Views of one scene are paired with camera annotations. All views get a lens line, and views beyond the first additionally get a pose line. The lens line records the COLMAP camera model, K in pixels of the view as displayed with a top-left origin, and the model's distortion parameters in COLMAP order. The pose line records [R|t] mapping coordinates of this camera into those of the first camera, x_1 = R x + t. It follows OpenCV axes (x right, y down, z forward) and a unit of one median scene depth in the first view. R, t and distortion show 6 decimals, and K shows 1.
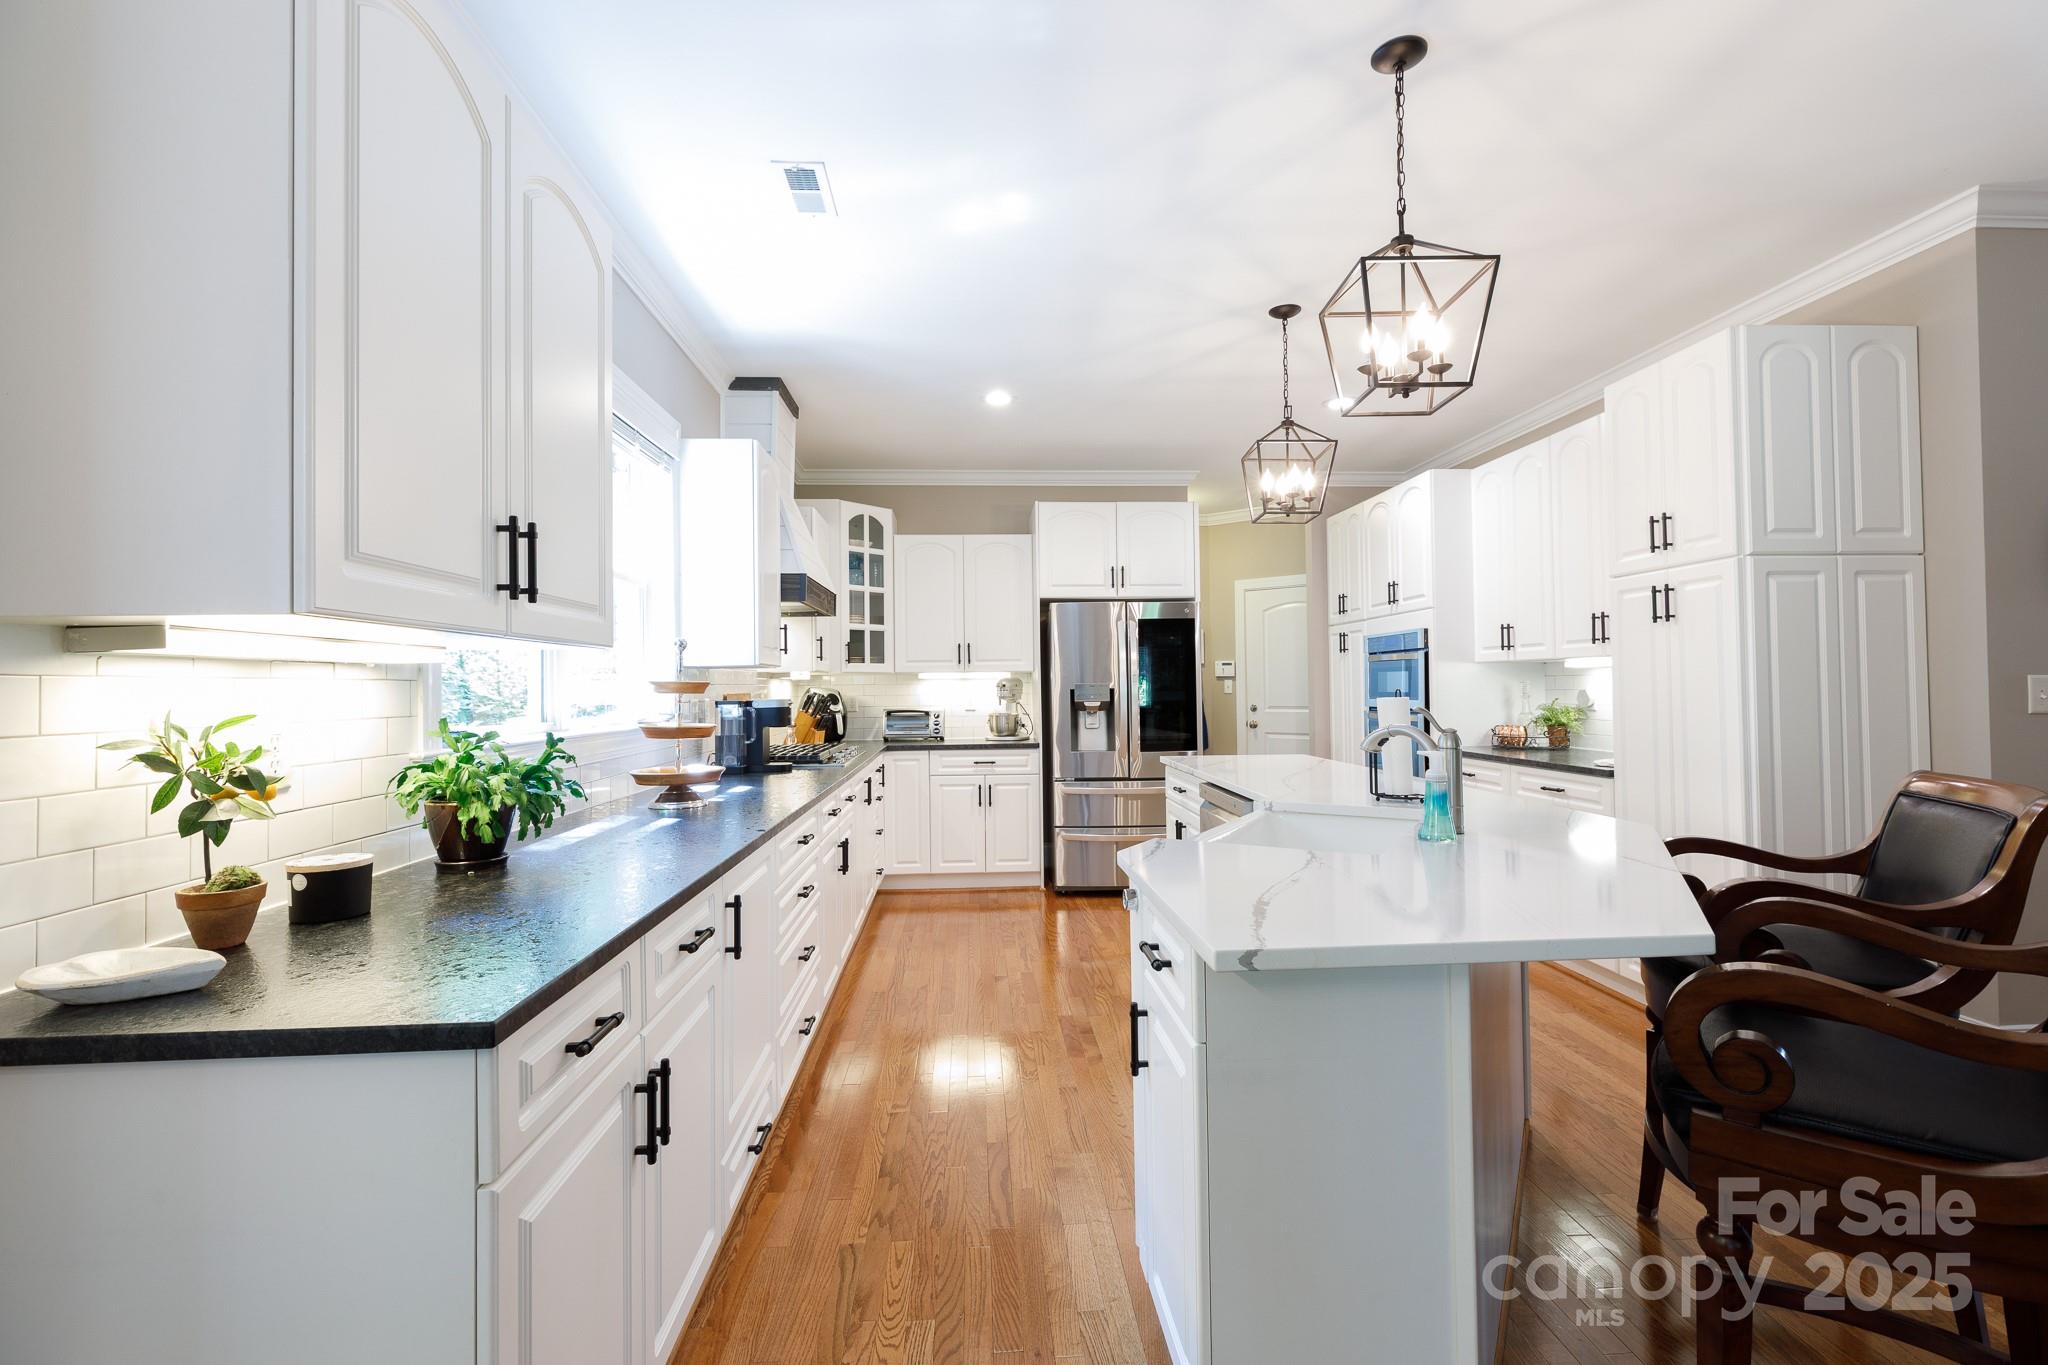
lens RADIAL K [[926.1, 0, 1033.2], [0, 926.1, 674.1], [0, 0, 1]] dist [0.006926, -0.001693]
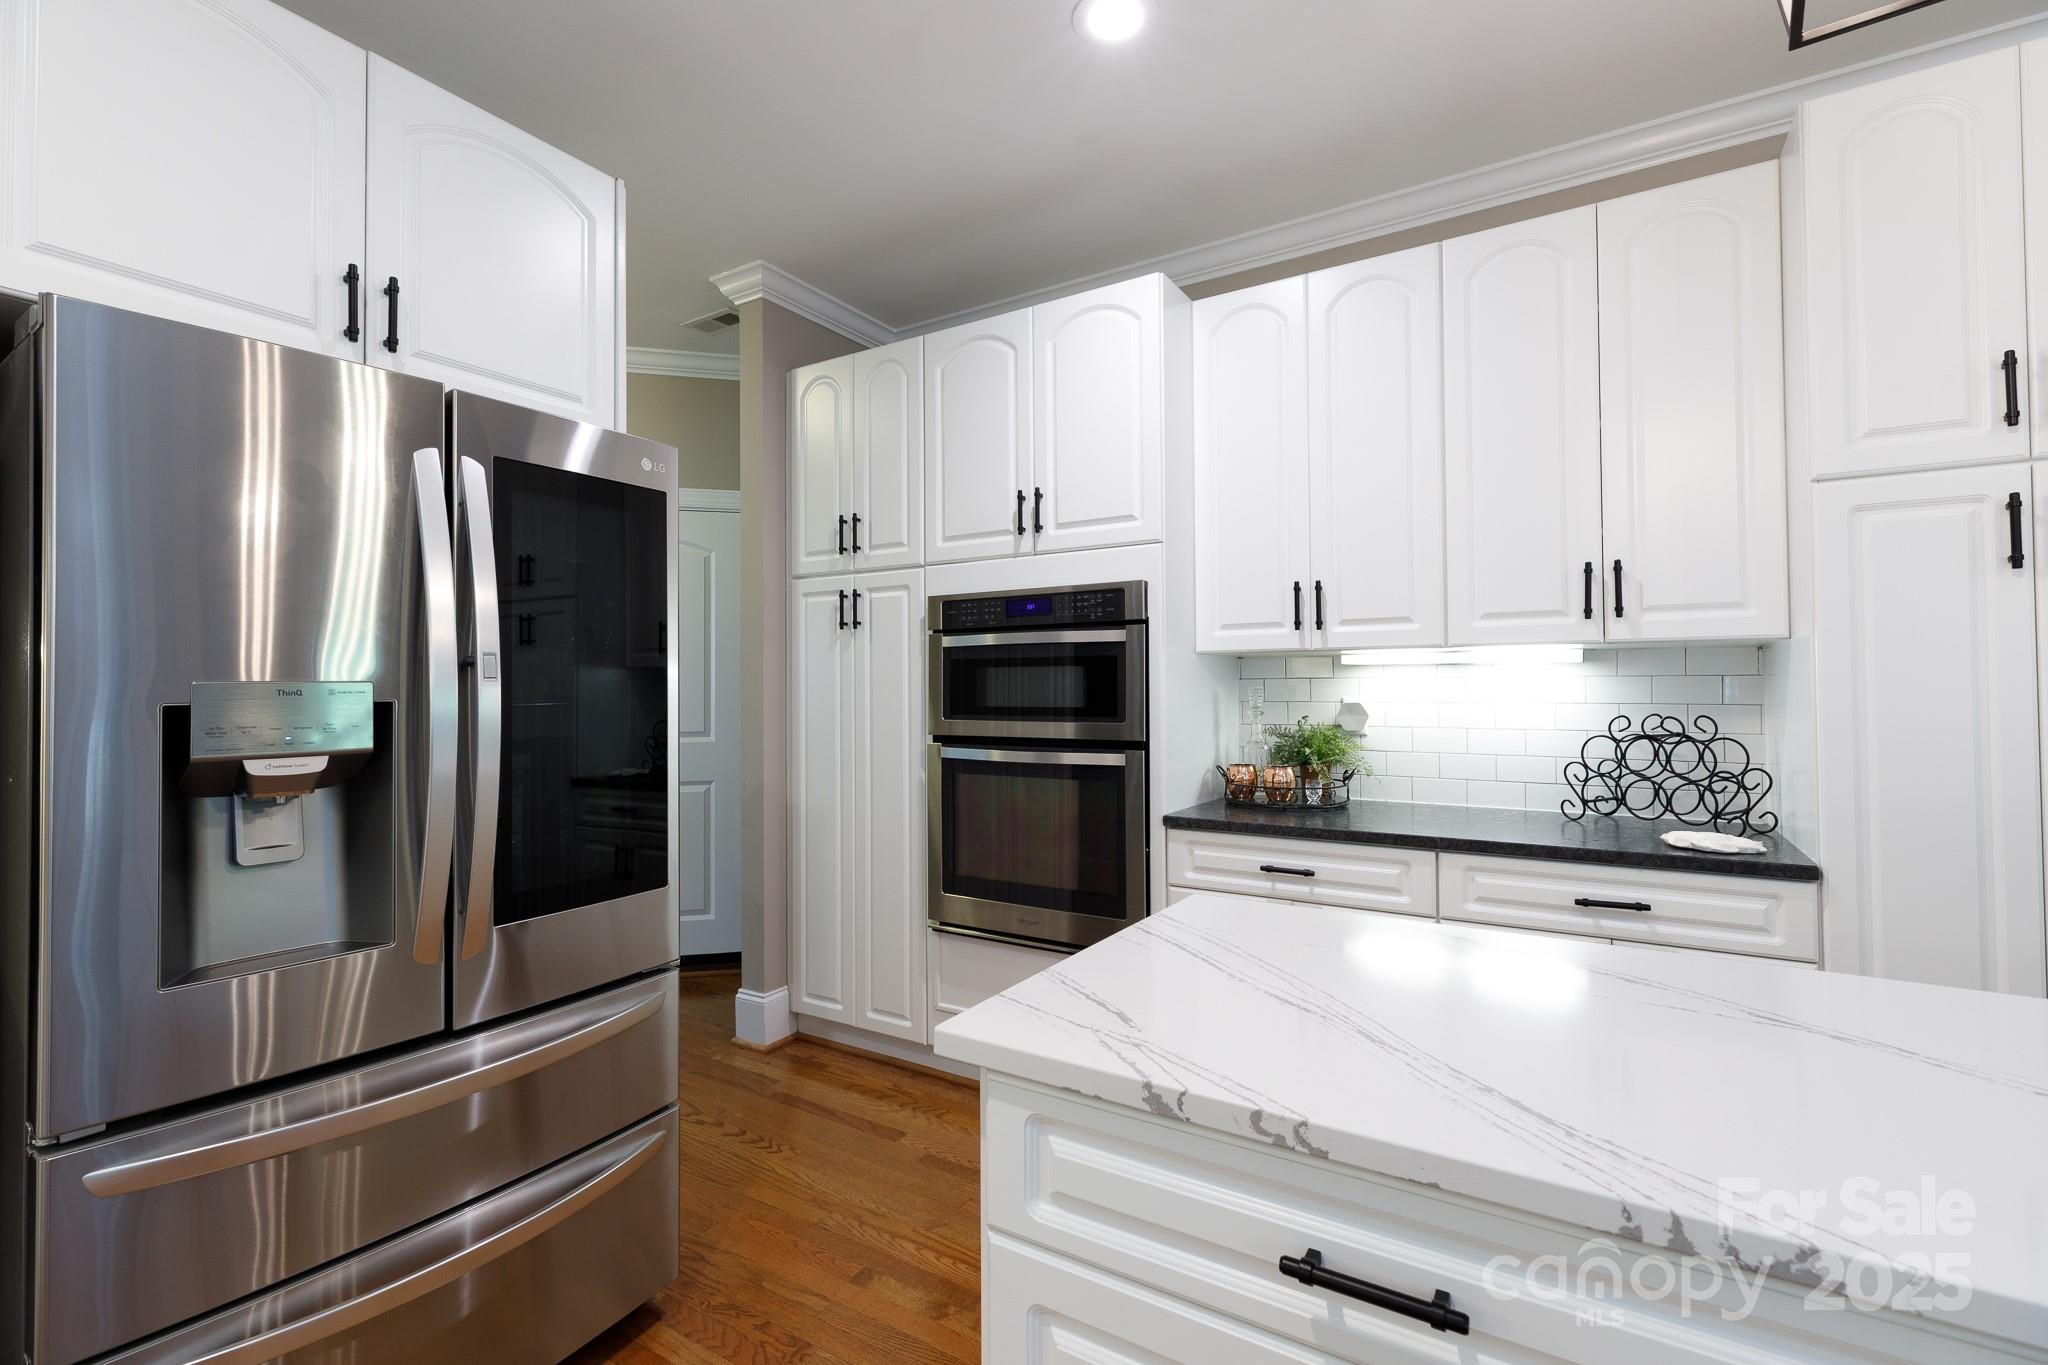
lens RADIAL K [[926.1, 0, 1000.9], [0, 926.1, 651.4], [0, 0, 1]] dist [0.006926, -0.001693]
pose [[0.572082, 0.040448, 0.819198, -0.043763], [-0.012484, 0.999097, -0.040613, 0.014166], [-0.820101, 0.013007, 0.572071, 1.041798]]
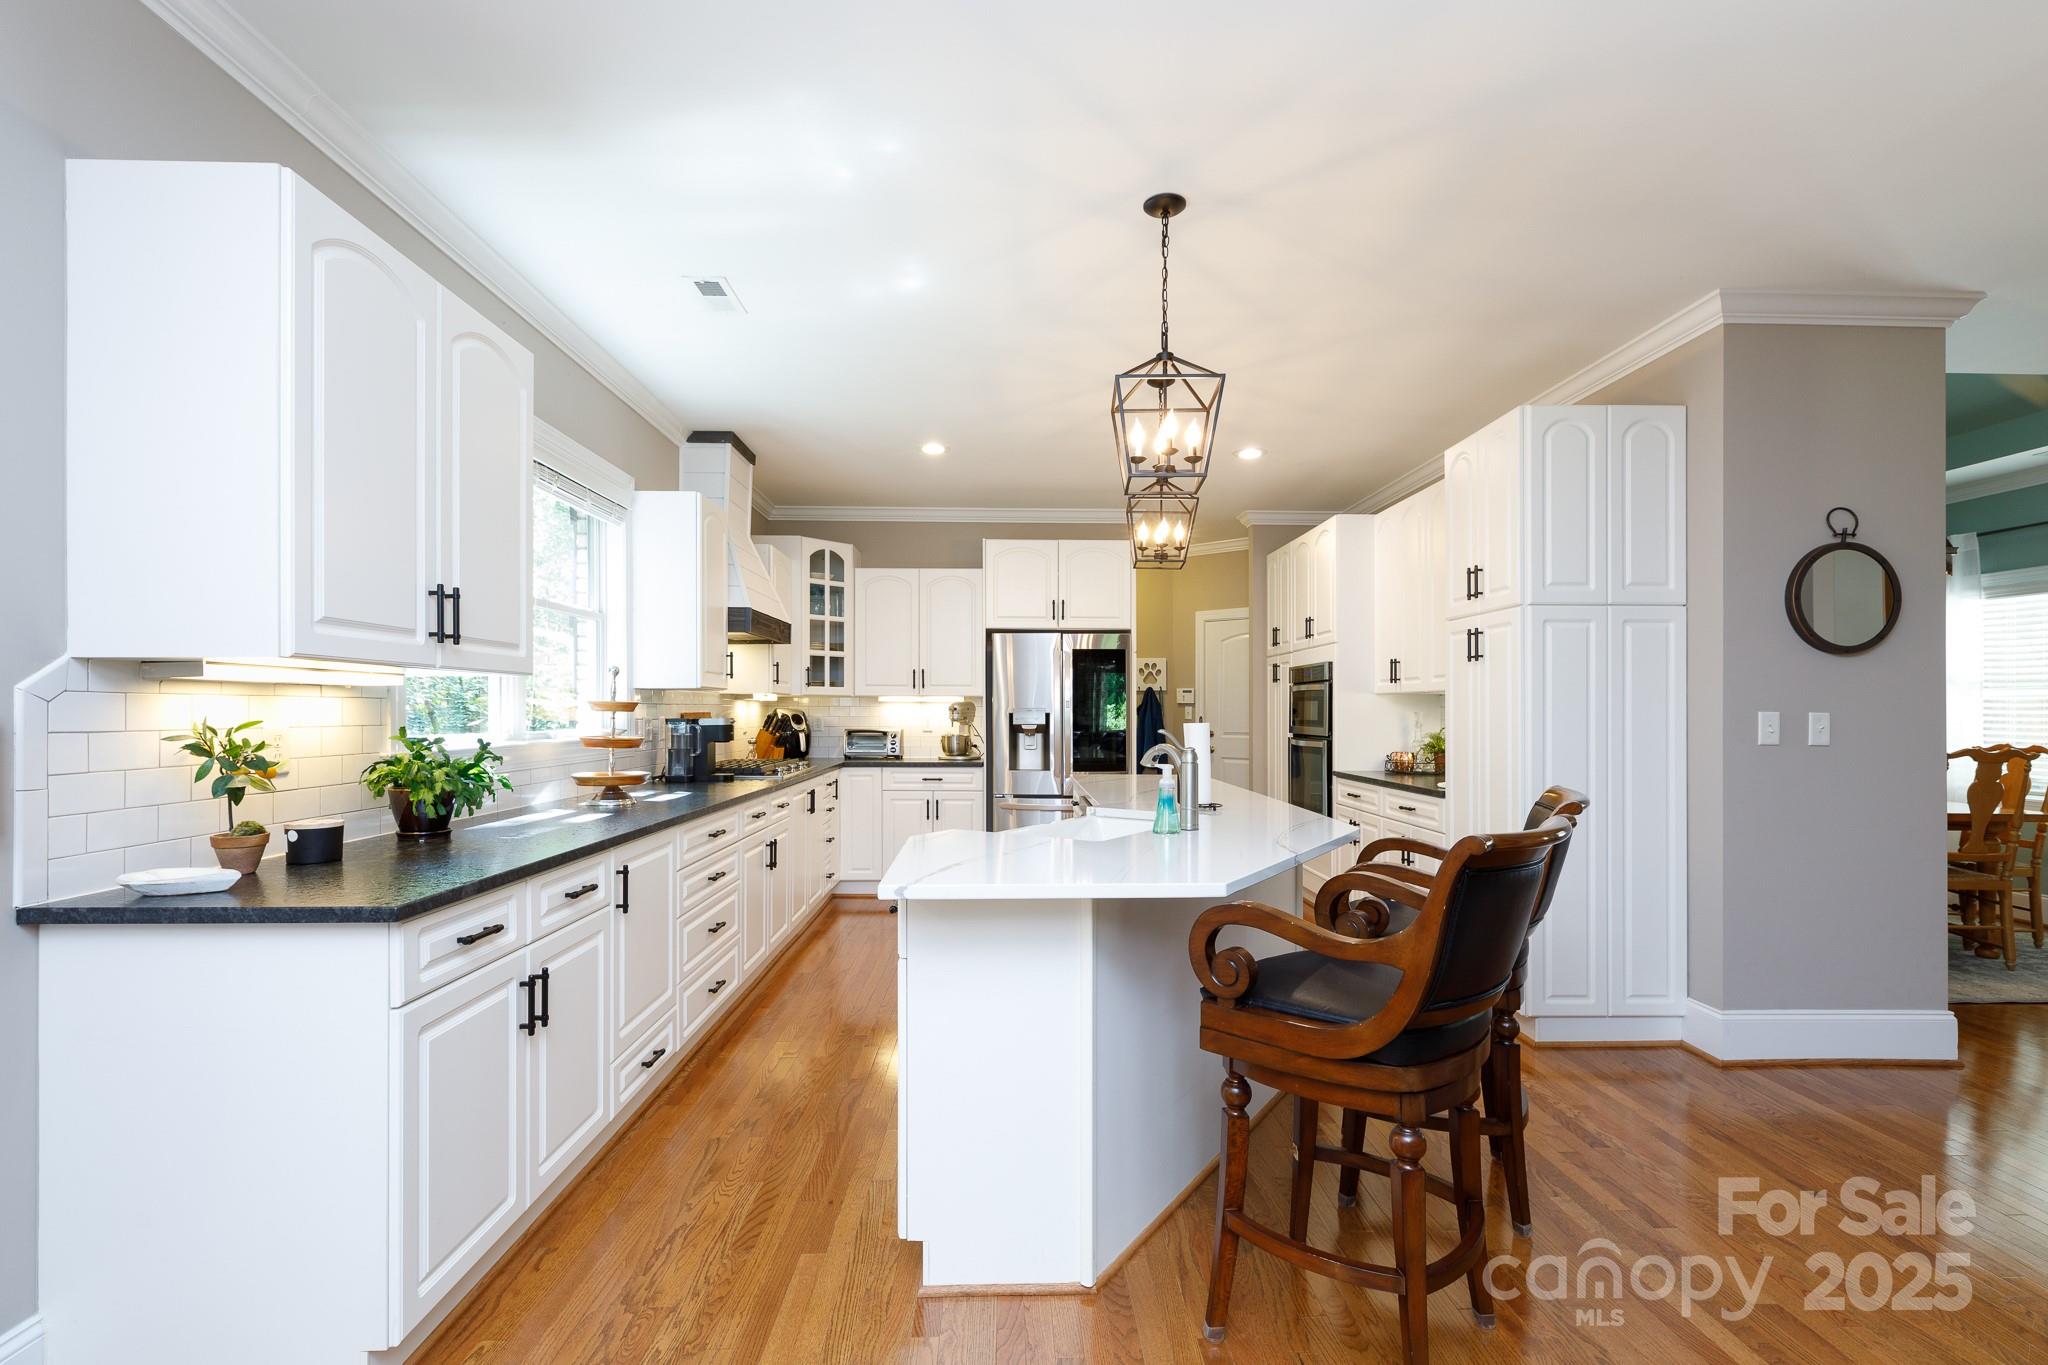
lens RADIAL K [[926.1, 0, 1013.5], [0, 926.1, 714.7], [0, 0, 1]] dist [0.006926, -0.001693]
pose [[0.999390, 0.014307, -0.031863, 0.116715], [-0.013715, 0.999731, 0.018714, -0.002871], [0.032123, -0.018266, 0.999317, -0.126597]]
